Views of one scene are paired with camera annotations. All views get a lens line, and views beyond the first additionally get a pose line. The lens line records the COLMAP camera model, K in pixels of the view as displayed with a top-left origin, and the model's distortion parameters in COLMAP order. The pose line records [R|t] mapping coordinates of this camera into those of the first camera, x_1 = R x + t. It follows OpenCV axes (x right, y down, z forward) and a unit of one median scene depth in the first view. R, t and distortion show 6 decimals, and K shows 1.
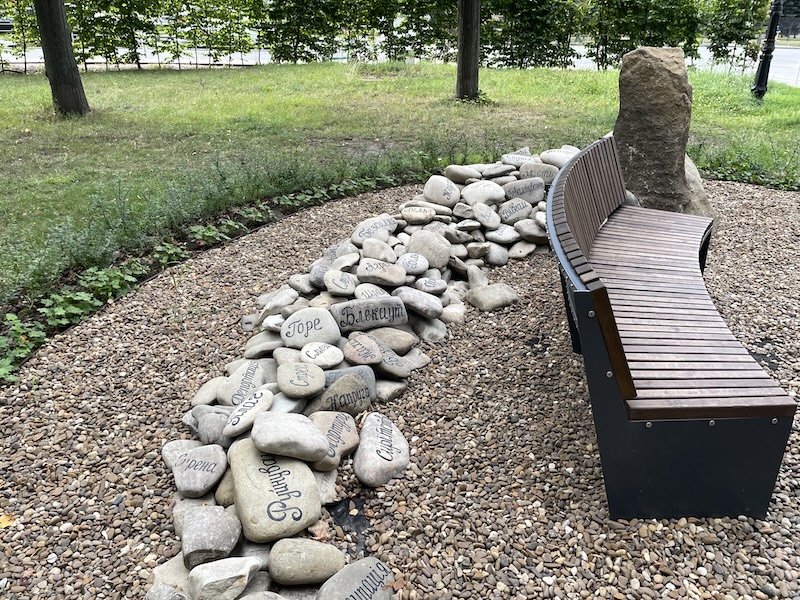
lens RADIAL K [[641.2, 0, 399.8], [0, 641.2, 299.6], [0, 0, 1]] dist [0.028031, -0.018147]
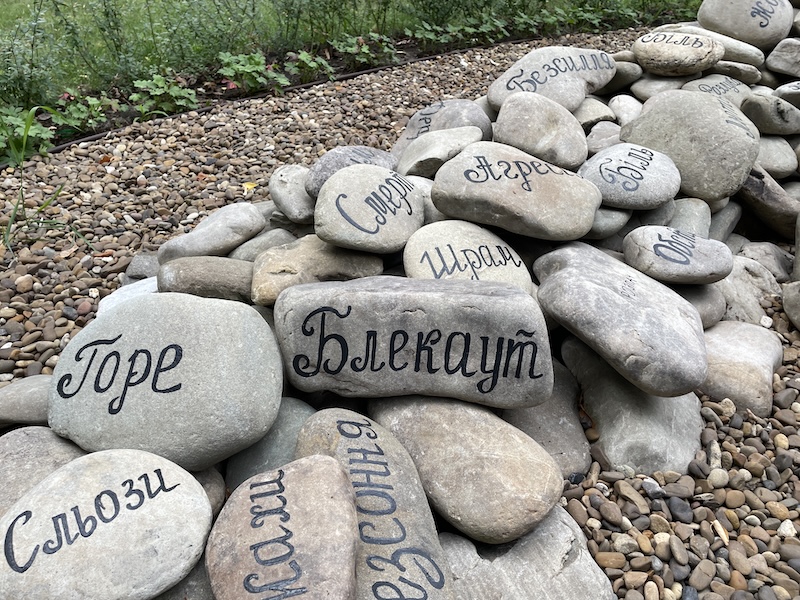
lens RADIAL K [[641.2, 0, 399.9], [0, 641.2, 299.1], [0, 0, 1]] dist [0.028031, -0.018147]
pose [[0.933534, 0.188602, -0.304865, 0.022426], [-0.138127, 0.973996, 0.179592, -0.036579], [0.330809, -0.125545, 0.935310, 0.628531]]
